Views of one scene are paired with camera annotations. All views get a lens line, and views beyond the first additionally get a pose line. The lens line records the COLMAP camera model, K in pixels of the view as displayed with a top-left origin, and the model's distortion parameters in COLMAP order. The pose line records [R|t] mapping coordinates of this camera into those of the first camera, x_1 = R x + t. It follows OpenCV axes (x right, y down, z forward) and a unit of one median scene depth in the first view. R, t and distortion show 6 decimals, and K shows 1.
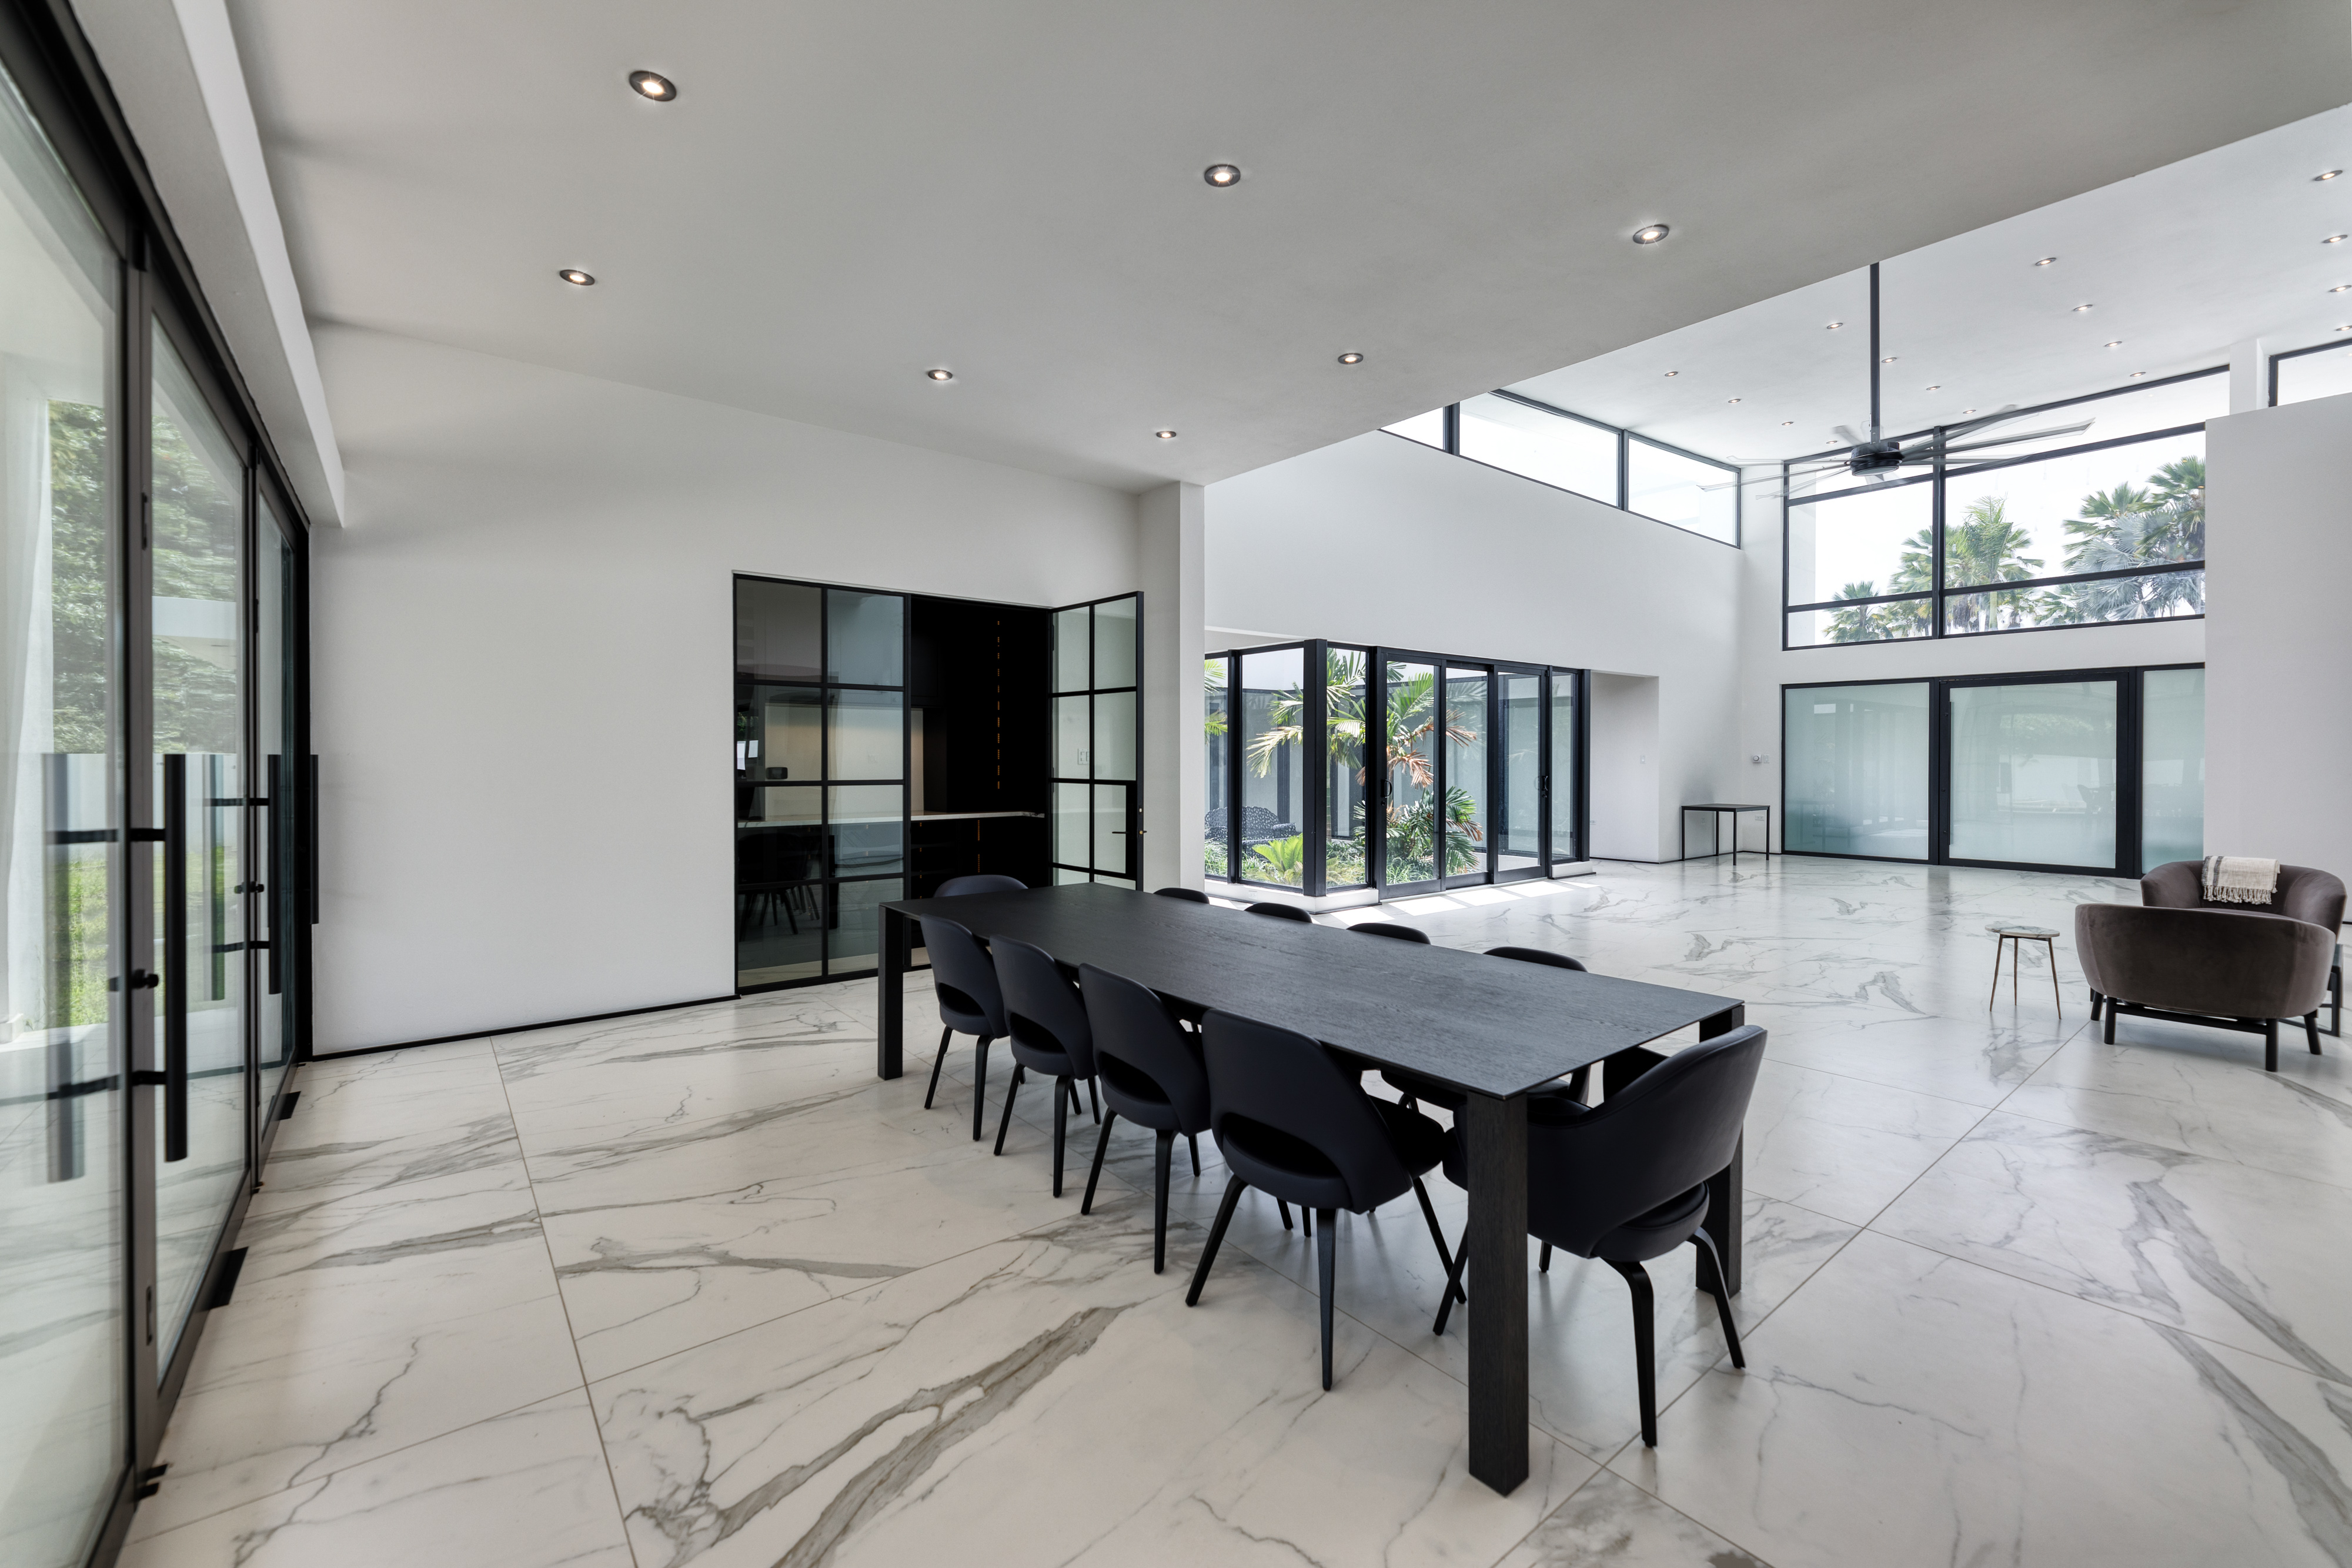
lens RADIAL K [[970.9, 0, 1201.4], [0, 970.9, 762.7], [0, 0, 1]] dist [-0.001620, -0.000006]
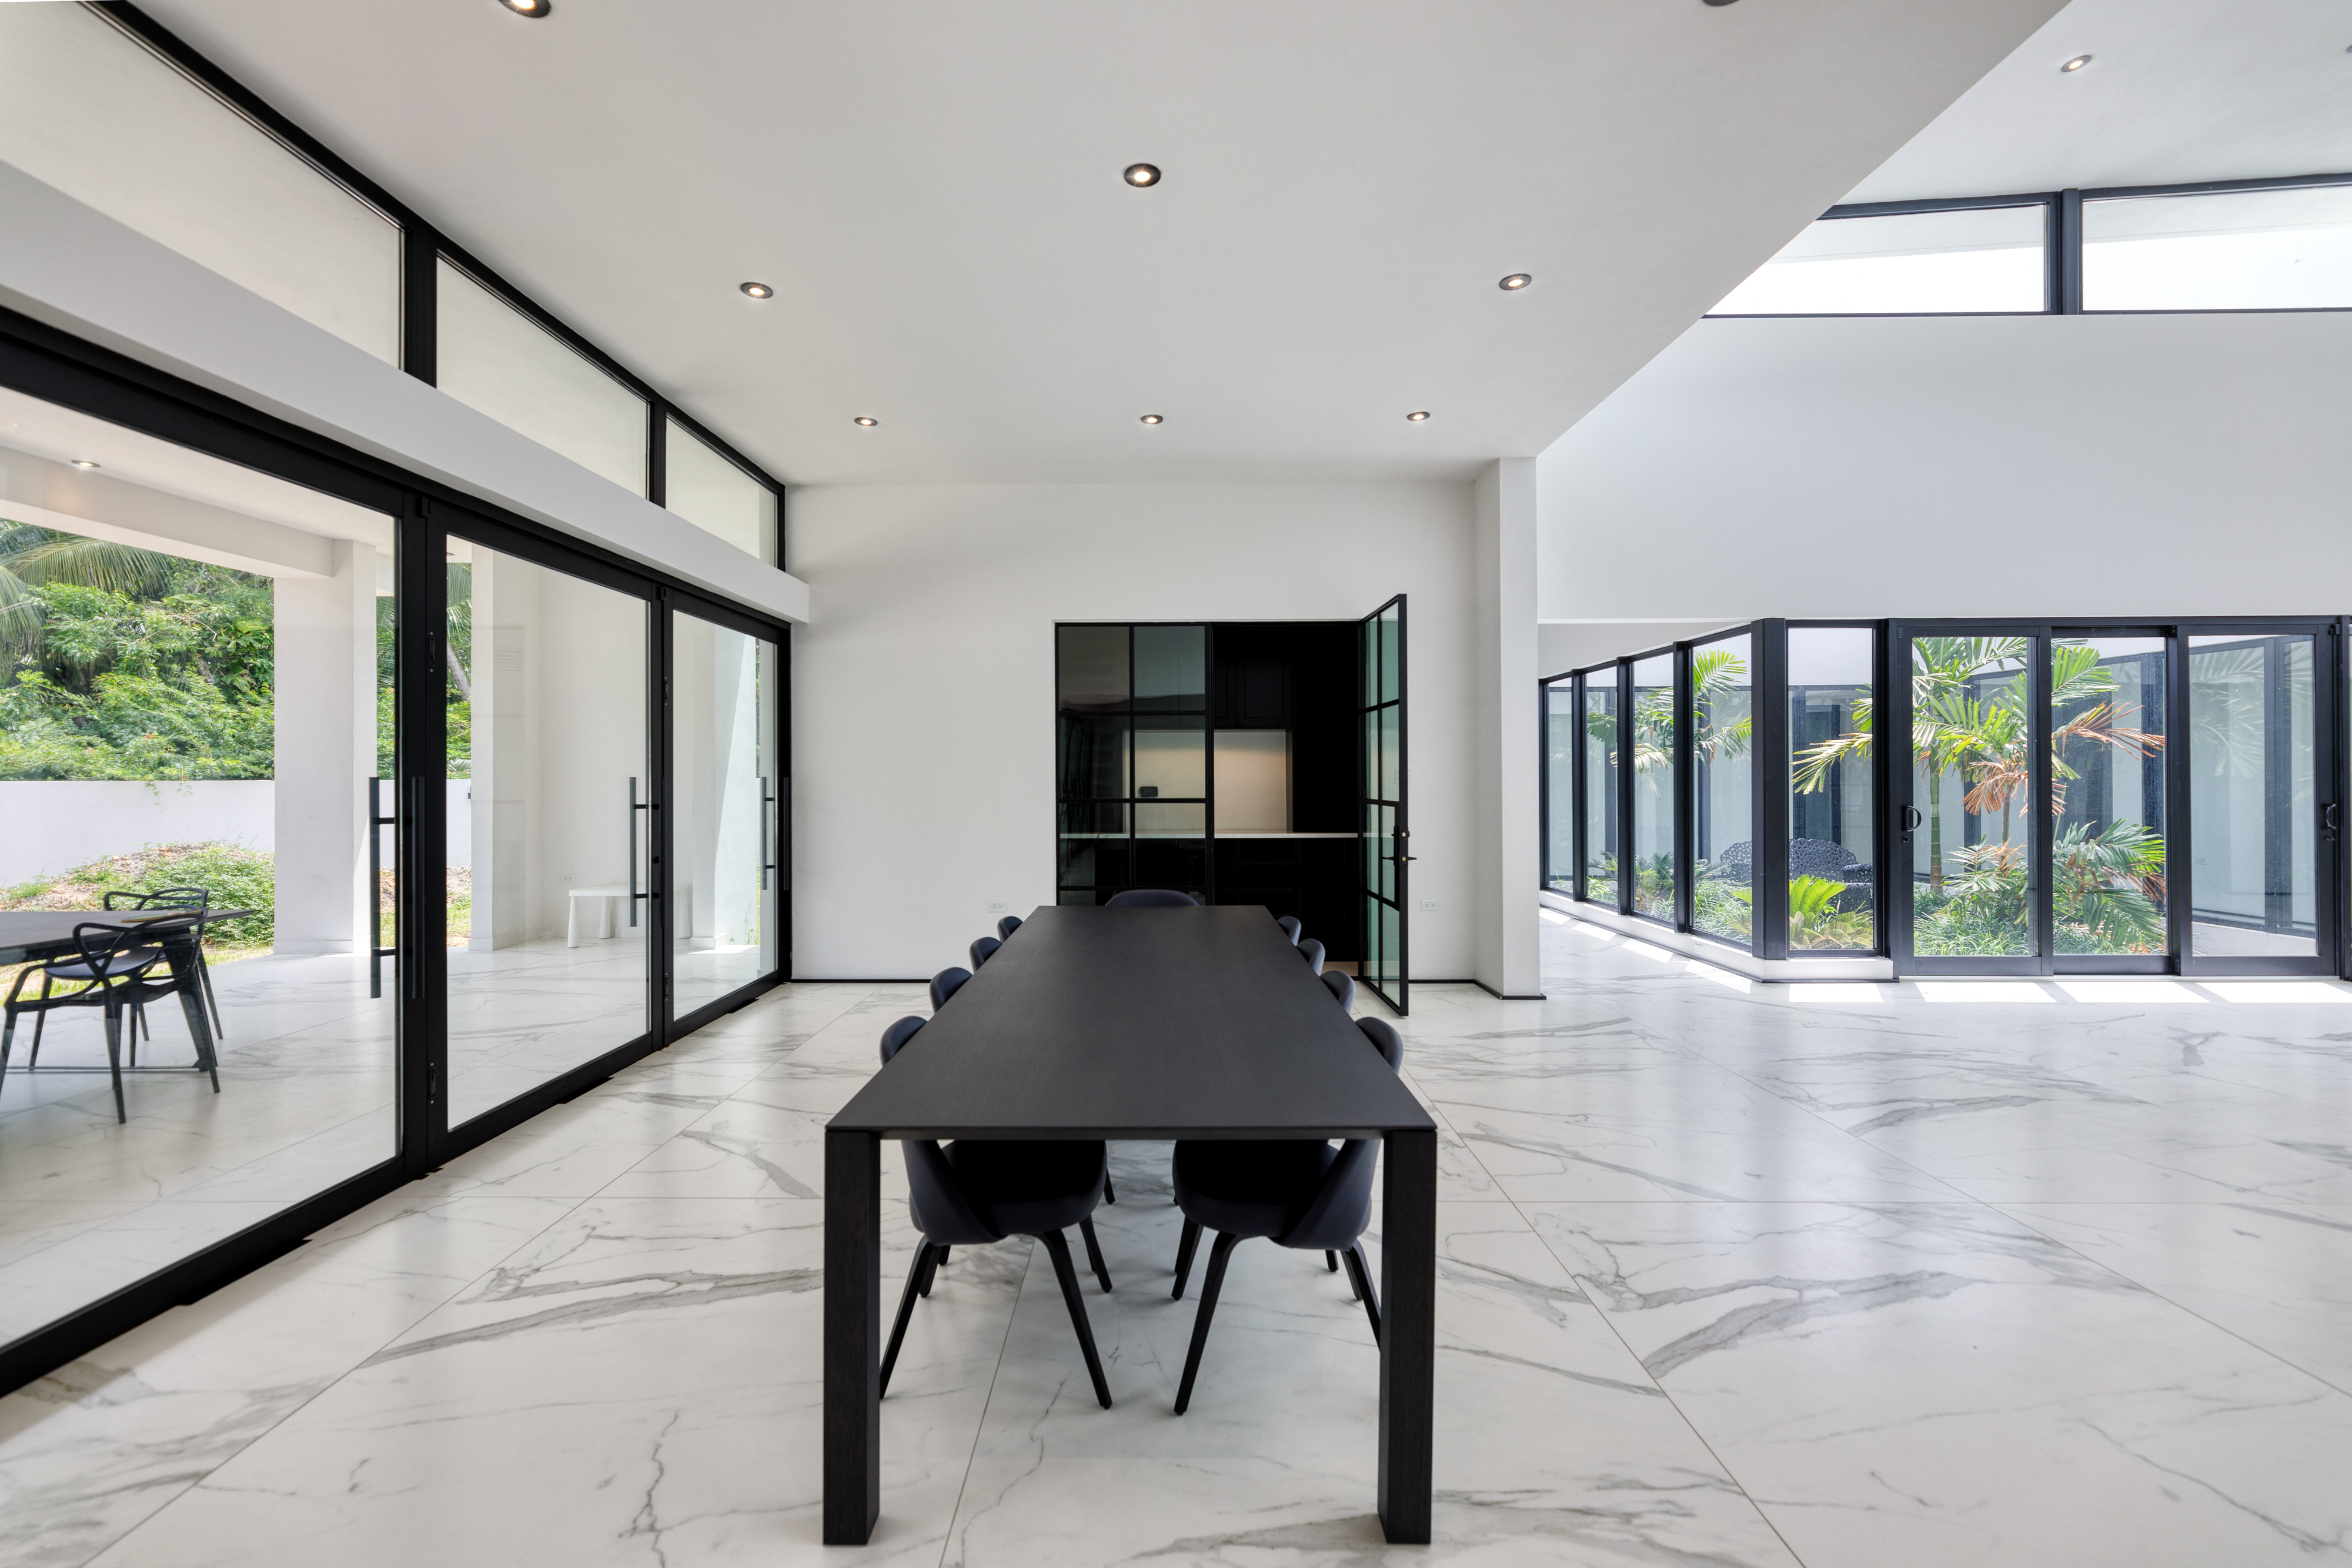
lens RADIAL K [[970.9, 0, 1085.8], [0, 970.9, 774.2], [0, 0, 1]] dist [-0.001620, -0.000006]
pose [[0.759401, -0.007838, -0.650576, 0.284034], [0.001528, 0.999946, -0.010264, 0.001469], [0.650621, 0.006801, 0.759372, 0.108735]]
